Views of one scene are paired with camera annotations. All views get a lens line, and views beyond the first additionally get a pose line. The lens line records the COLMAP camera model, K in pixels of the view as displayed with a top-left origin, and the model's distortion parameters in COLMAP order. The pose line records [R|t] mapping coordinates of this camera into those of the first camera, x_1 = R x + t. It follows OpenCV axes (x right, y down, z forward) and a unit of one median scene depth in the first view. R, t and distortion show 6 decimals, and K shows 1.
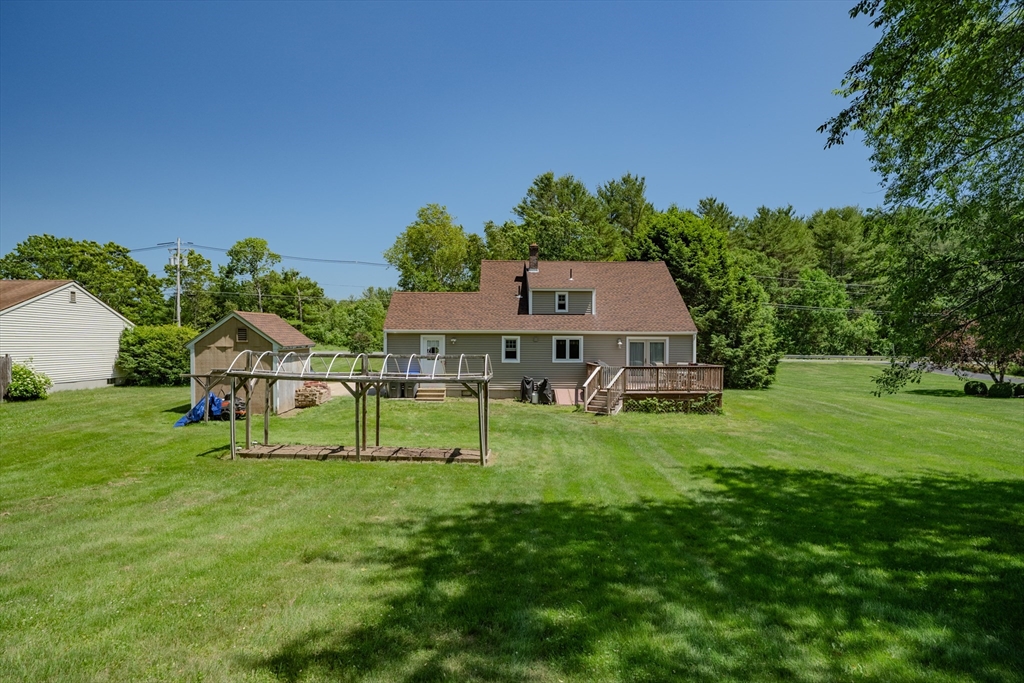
lens RADIAL K [[572.7, 0, 509.5], [0, 572.7, 353.0], [0, 0, 1]] dist [-0.033205, 0.000281]
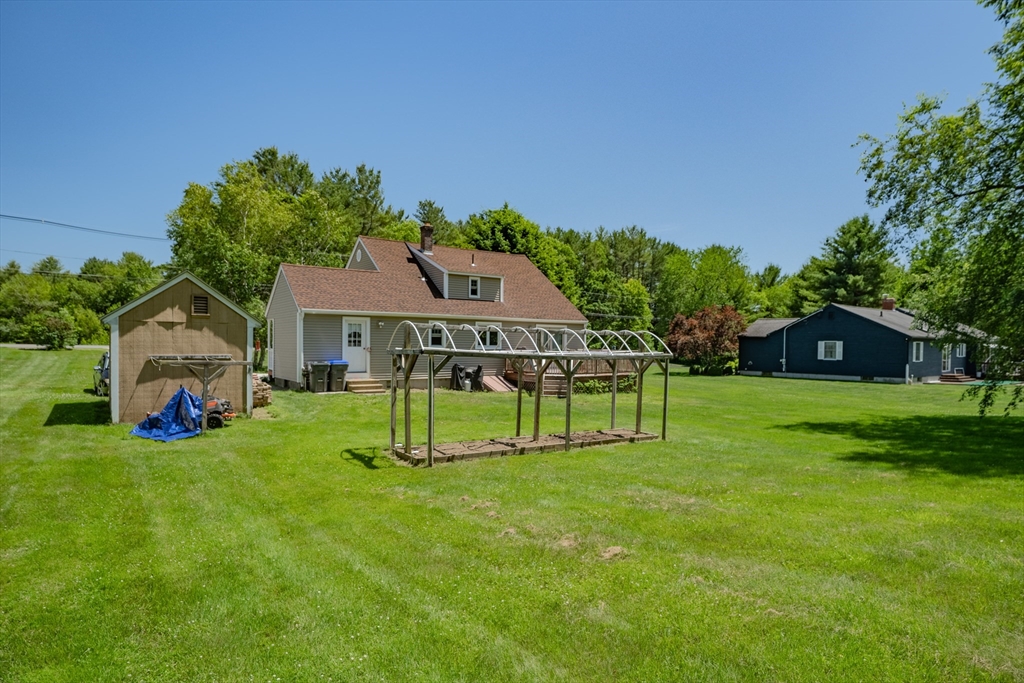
lens RADIAL K [[572.7, 0, 509.5], [0, 572.7, 353.0], [0, 0, 1]] dist [-0.033205, 0.000281]
pose [[0.830019, -0.005815, 0.557705, -0.416258], [0.003380, 0.999980, 0.005396, 0.018076], [-0.557725, -0.002594, 0.830022, 0.164275]]
